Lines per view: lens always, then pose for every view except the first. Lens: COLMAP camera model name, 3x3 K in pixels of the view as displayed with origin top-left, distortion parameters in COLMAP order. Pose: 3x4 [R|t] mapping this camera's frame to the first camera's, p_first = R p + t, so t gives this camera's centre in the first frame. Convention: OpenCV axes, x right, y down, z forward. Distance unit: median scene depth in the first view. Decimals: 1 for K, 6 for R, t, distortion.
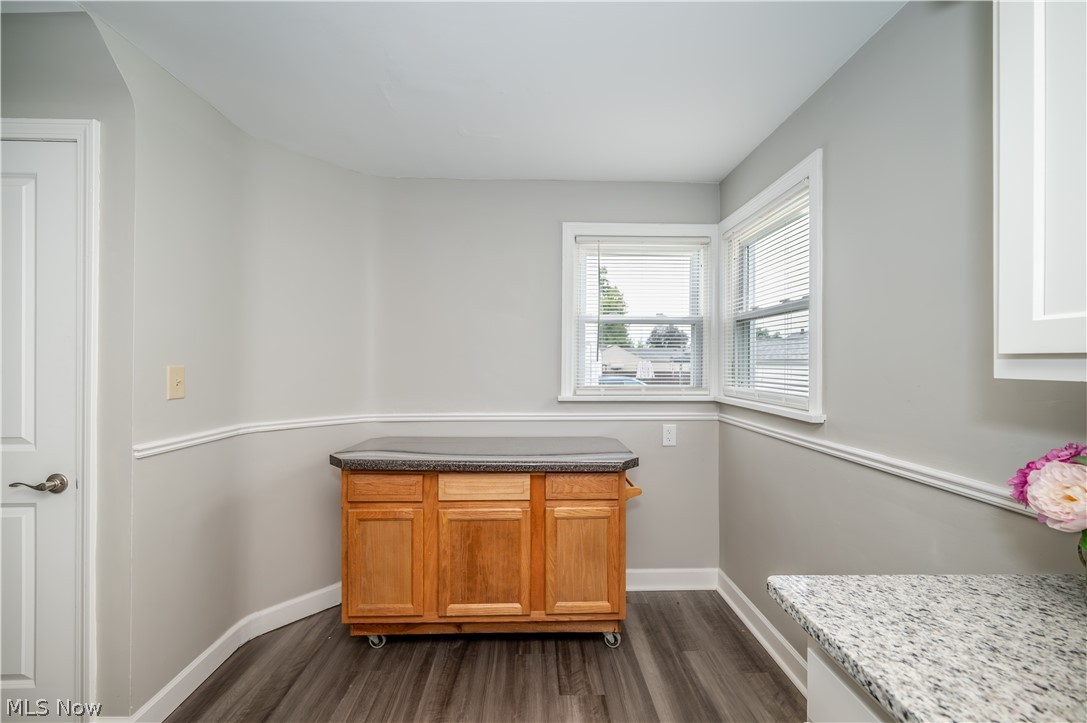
lens RADIAL K [[434.9, 0, 548.3], [0, 434.9, 363.4], [0, 0, 1]] dist [0.000383, -0.001044]
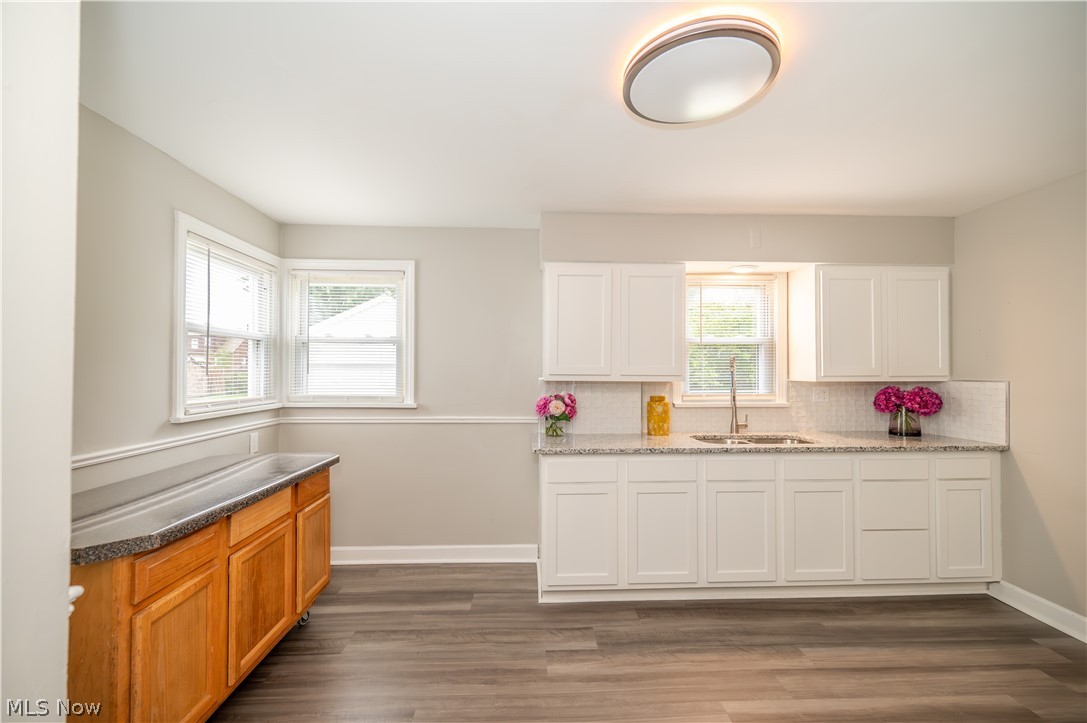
lens RADIAL K [[434.9, 0, 544.6], [0, 434.9, 363.6], [0, 0, 1]] dist [0.000383, -0.001044]
pose [[-0.012279, 0.012385, 0.999848, -1.087288], [-0.004556, 0.999912, -0.012442, -0.026968], [-0.999914, -0.004708, -0.012222, 0.408954]]
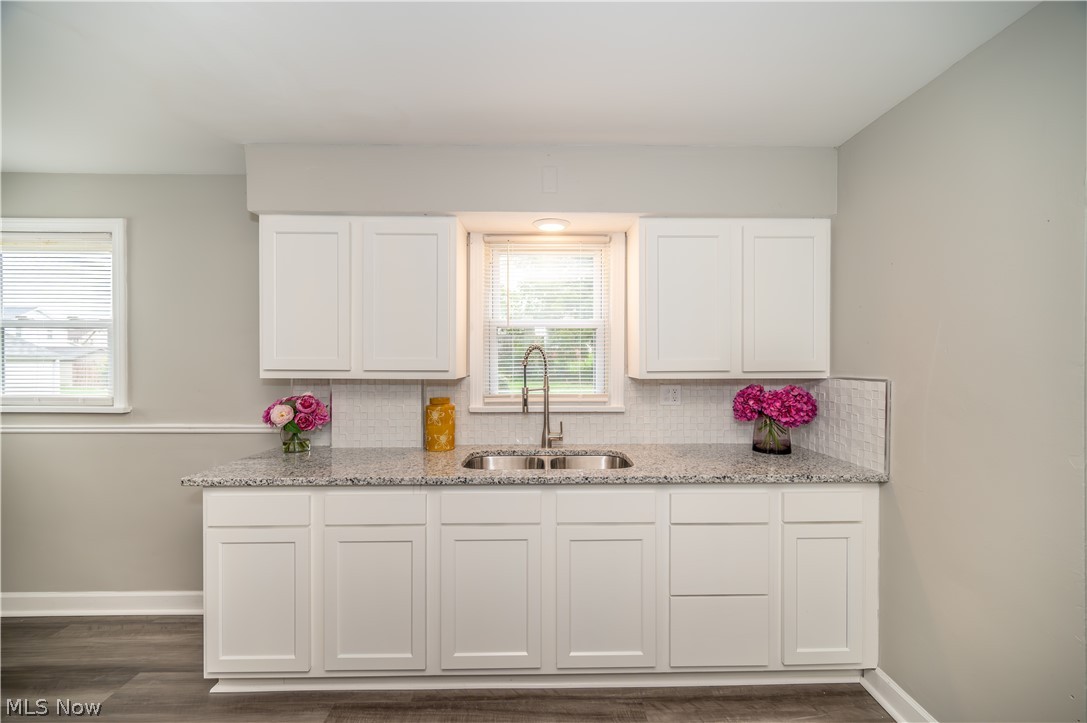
lens RADIAL K [[434.9, 0, 542.7], [0, 434.9, 359.5], [0, 0, 1]] dist [0.000383, -0.001044]
pose [[0.011396, -0.004583, 0.999925, -0.679528], [-0.003521, 0.999983, 0.004624, -0.041703], [-0.999929, -0.003574, 0.011380, -0.326657]]
